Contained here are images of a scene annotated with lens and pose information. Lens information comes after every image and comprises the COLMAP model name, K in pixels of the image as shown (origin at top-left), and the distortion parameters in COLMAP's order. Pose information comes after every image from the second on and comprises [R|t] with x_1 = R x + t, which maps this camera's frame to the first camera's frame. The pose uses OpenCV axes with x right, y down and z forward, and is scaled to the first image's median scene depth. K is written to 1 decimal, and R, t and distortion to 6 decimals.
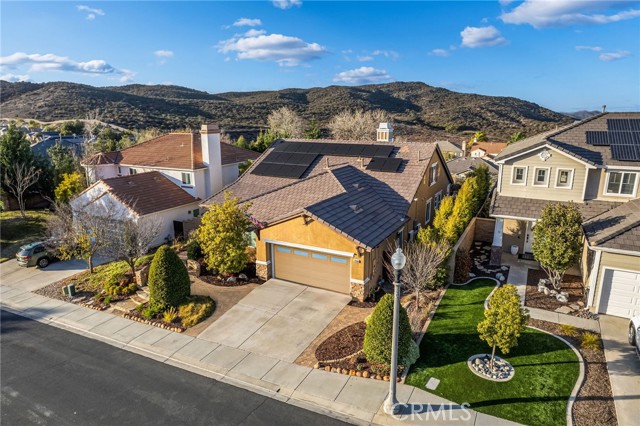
lens RADIAL K [[411.8, 0, 320.0], [0, 411.8, 213.0], [0, 0, 1]] dist [-0.077303, 0.071476]
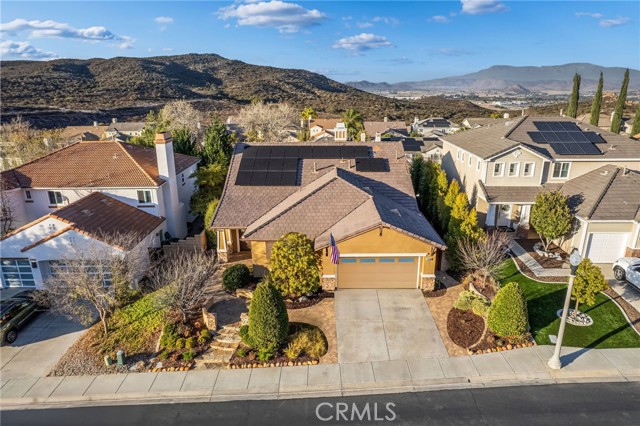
lens RADIAL K [[411.8, 0, 320.0], [0, 411.8, 213.0], [0, 0, 1]] dist [-0.077303, 0.071476]
pose [[0.884280, -0.142449, 0.444699, -0.461769], [0.113061, 0.989312, 0.092081, -0.104651], [-0.453063, -0.031147, 0.890934, 0.071154]]
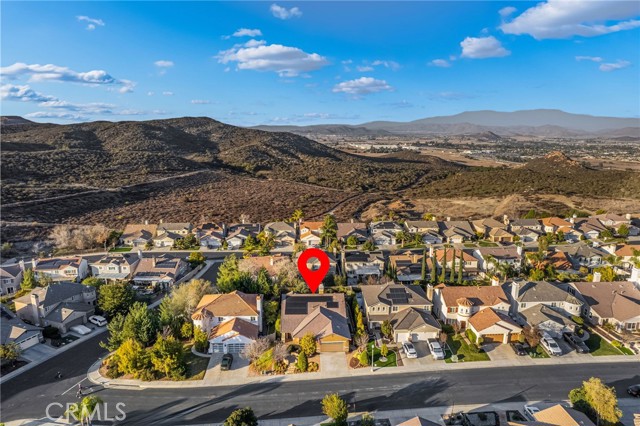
lens RADIAL K [[411.8, 0, 320.0], [0, 411.8, 213.0], [0, 0, 1]] dist [-0.077303, 0.071476]
pose [[0.862484, -0.101034, 0.495896, -1.366551], [0.116628, 0.993176, -0.000495, -0.805630], [-0.492462, 0.058262, 0.868381, -1.670734]]
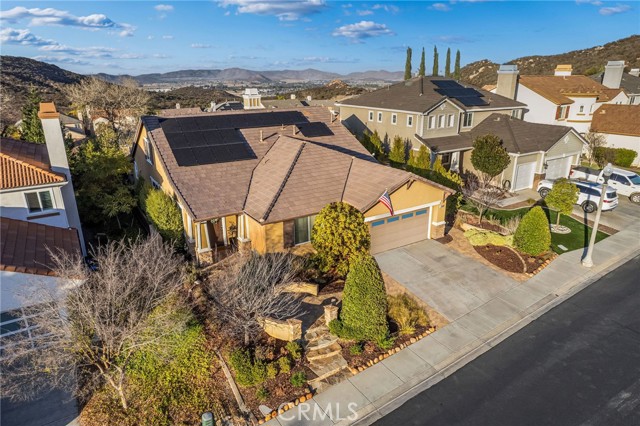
lens RADIAL K [[411.8, 0, 320.0], [0, 411.8, 213.0], [0, 0, 1]] dist [-0.077303, 0.071476]
pose [[0.485865, -0.281120, 0.827591, -0.719605], [0.209435, 0.956724, 0.202028, -0.119443], [-0.848571, 0.075168, 0.523715, 0.458055]]
